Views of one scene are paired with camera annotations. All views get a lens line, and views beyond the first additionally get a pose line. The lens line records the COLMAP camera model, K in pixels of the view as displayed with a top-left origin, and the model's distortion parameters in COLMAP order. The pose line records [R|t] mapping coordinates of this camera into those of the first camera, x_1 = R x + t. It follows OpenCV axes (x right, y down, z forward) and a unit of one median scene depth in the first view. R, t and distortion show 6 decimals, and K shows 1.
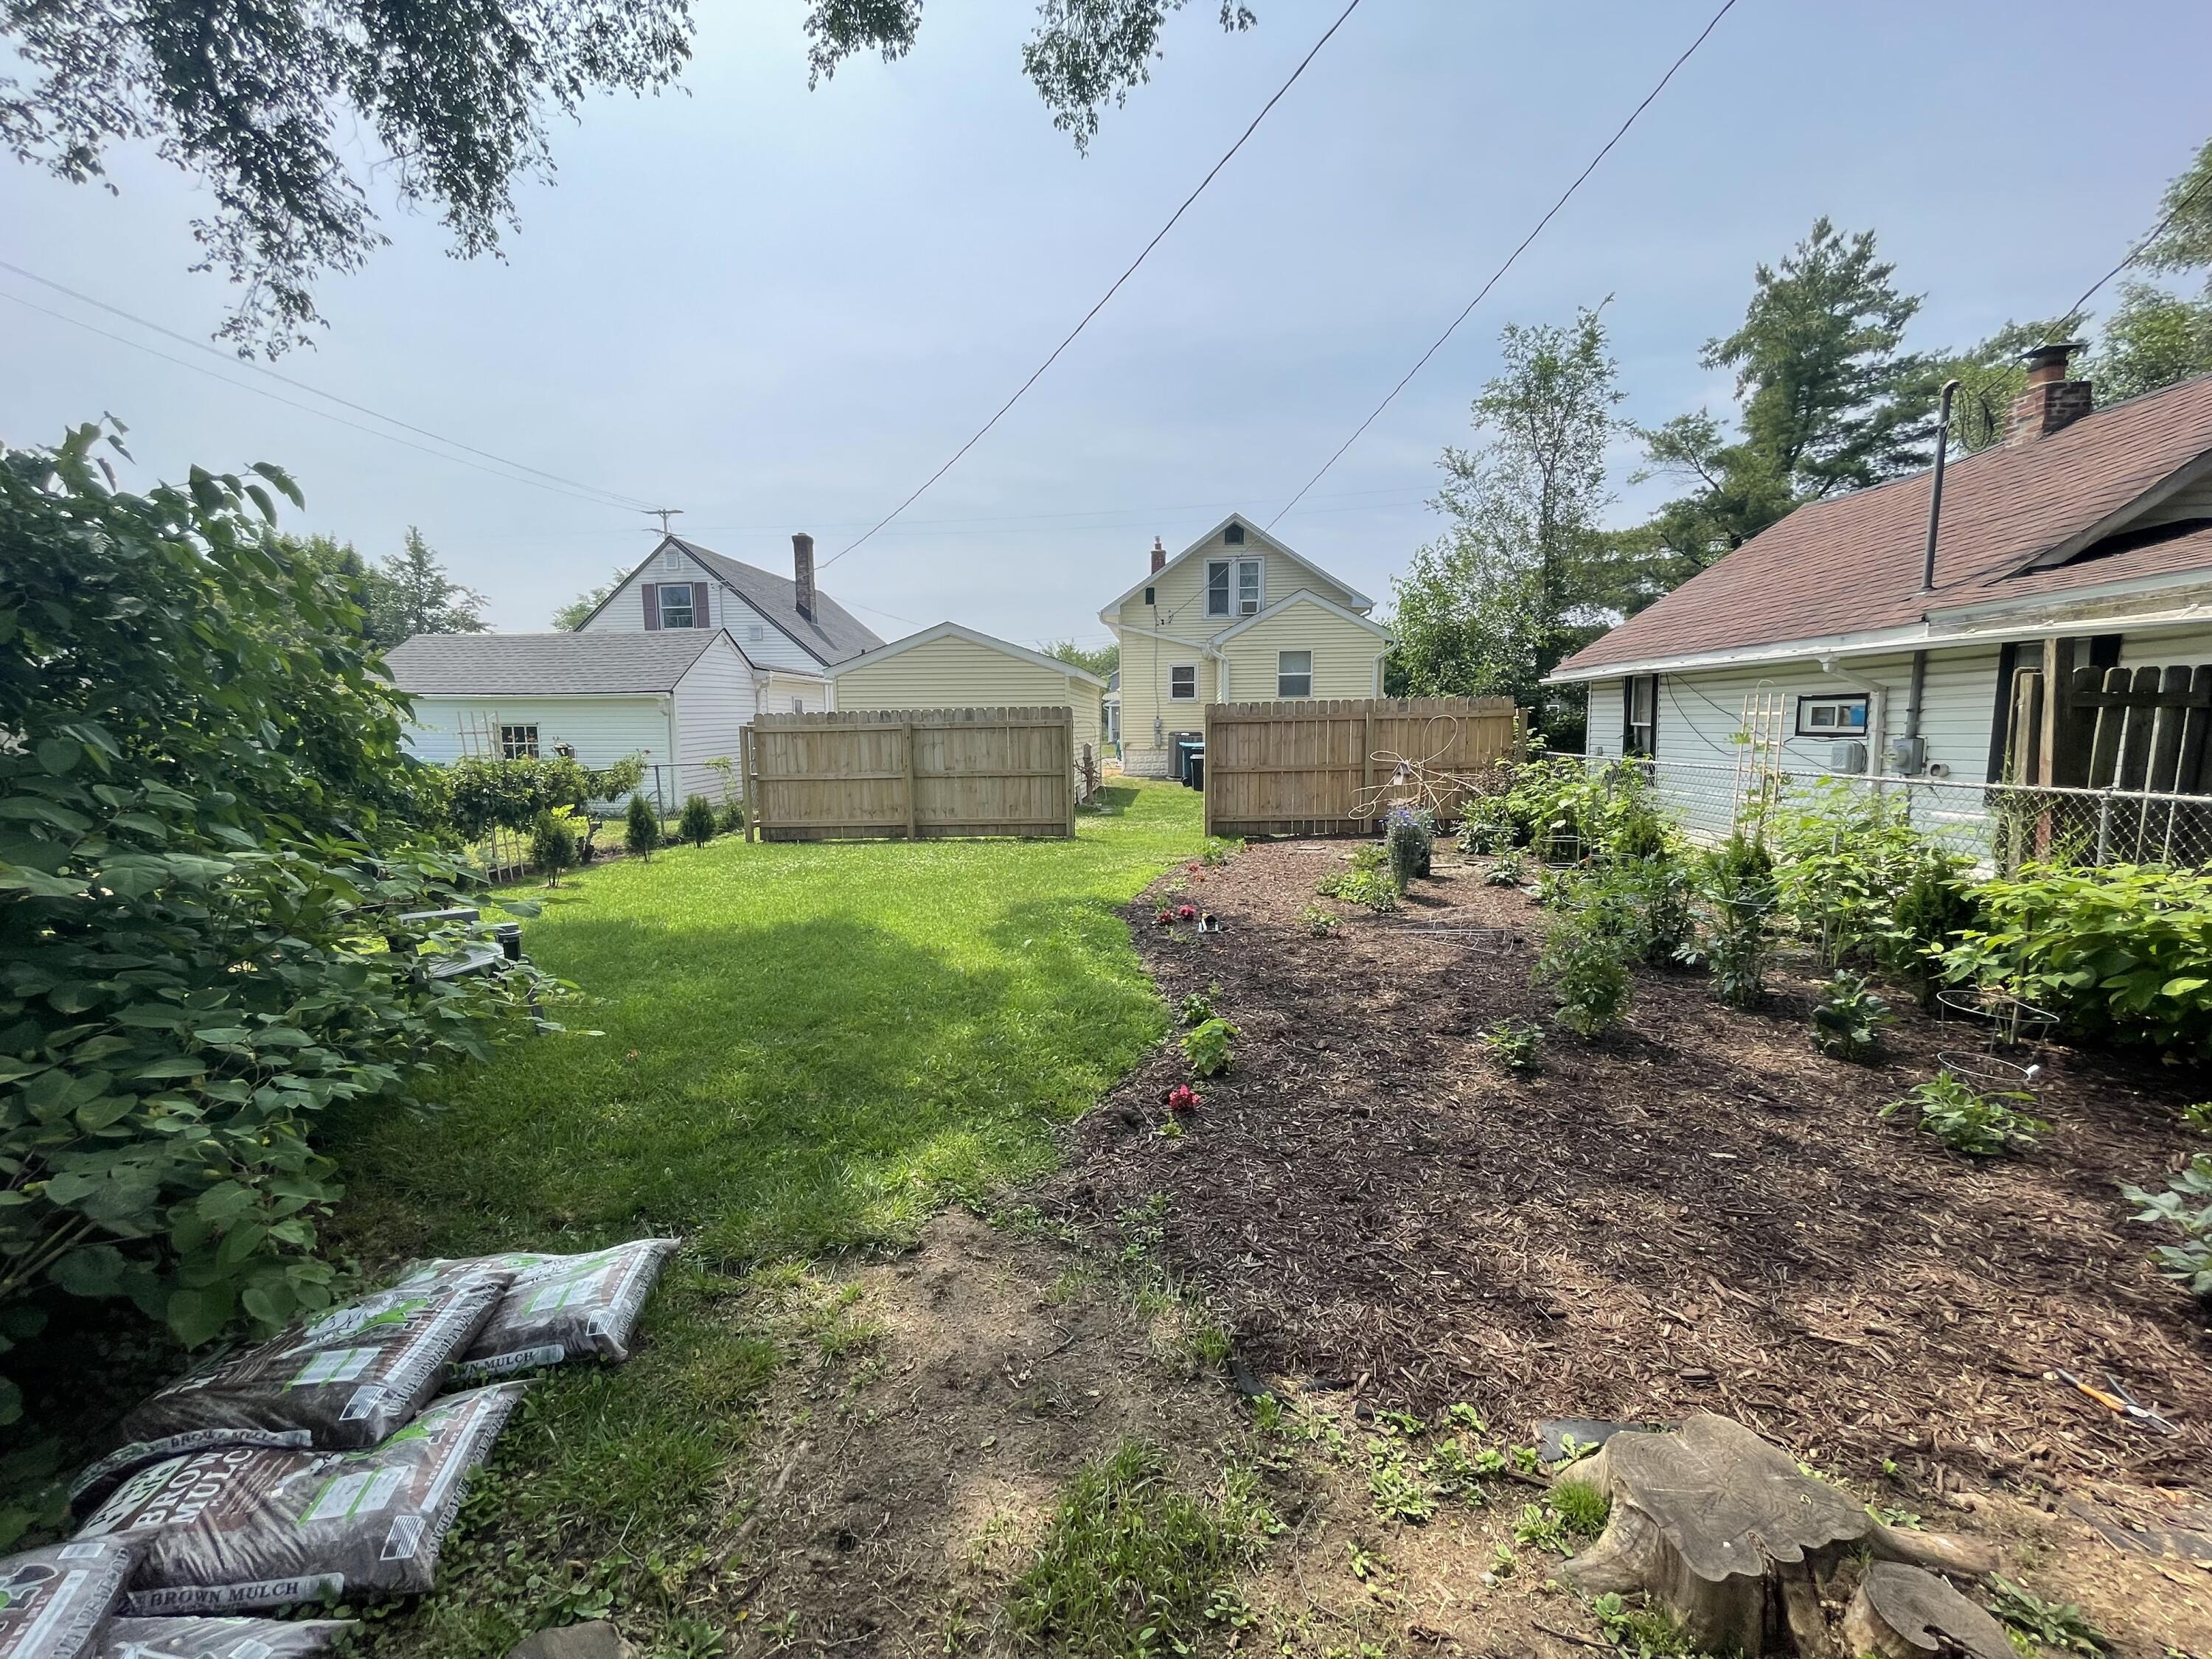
lens RADIAL K [[903.4, 0, 1099.6], [0, 903.4, 833.8], [0, 0, 1]] dist [-0.001544, 0.000014]
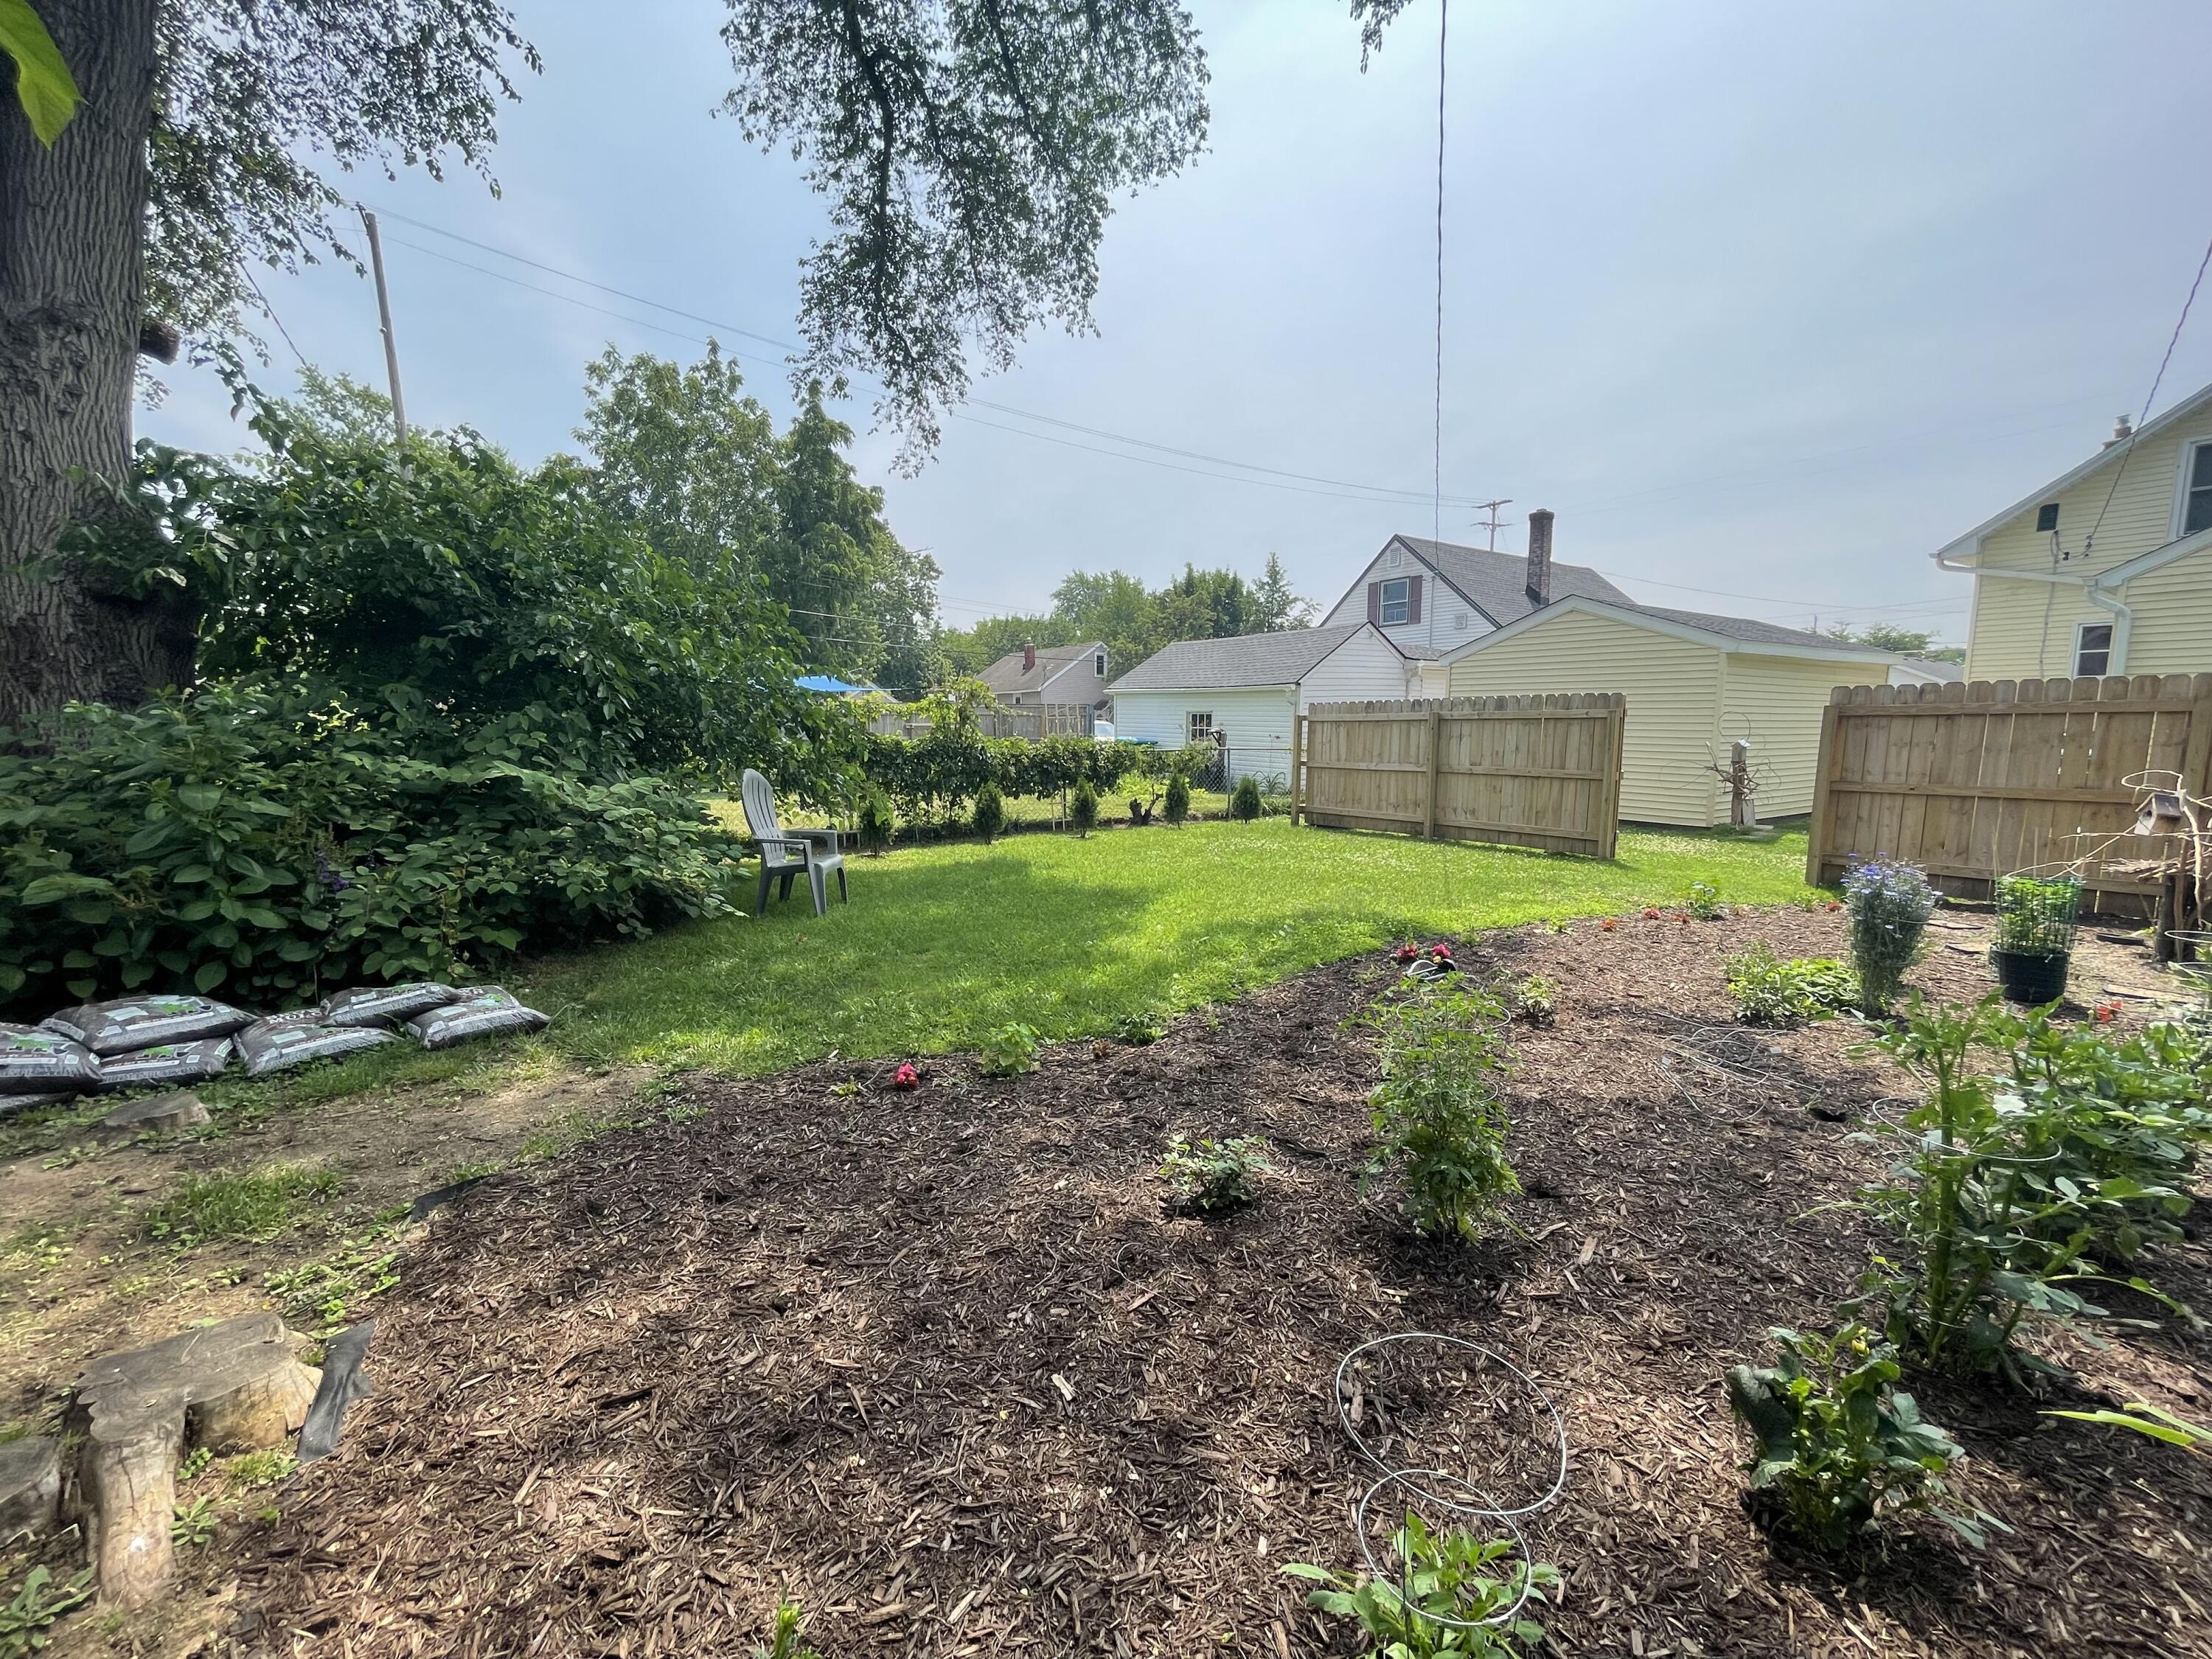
lens RADIAL K [[909.7, 0, 1101.6], [0, 909.7, 829.5], [0, 0, 1]] dist [-0.014339, 0.018780]
pose [[0.615743, 0.106953, -0.780655, 0.312639], [-0.103013, 0.993168, 0.054816, -0.019951], [0.781184, 0.046665, 0.622554, 0.161451]]
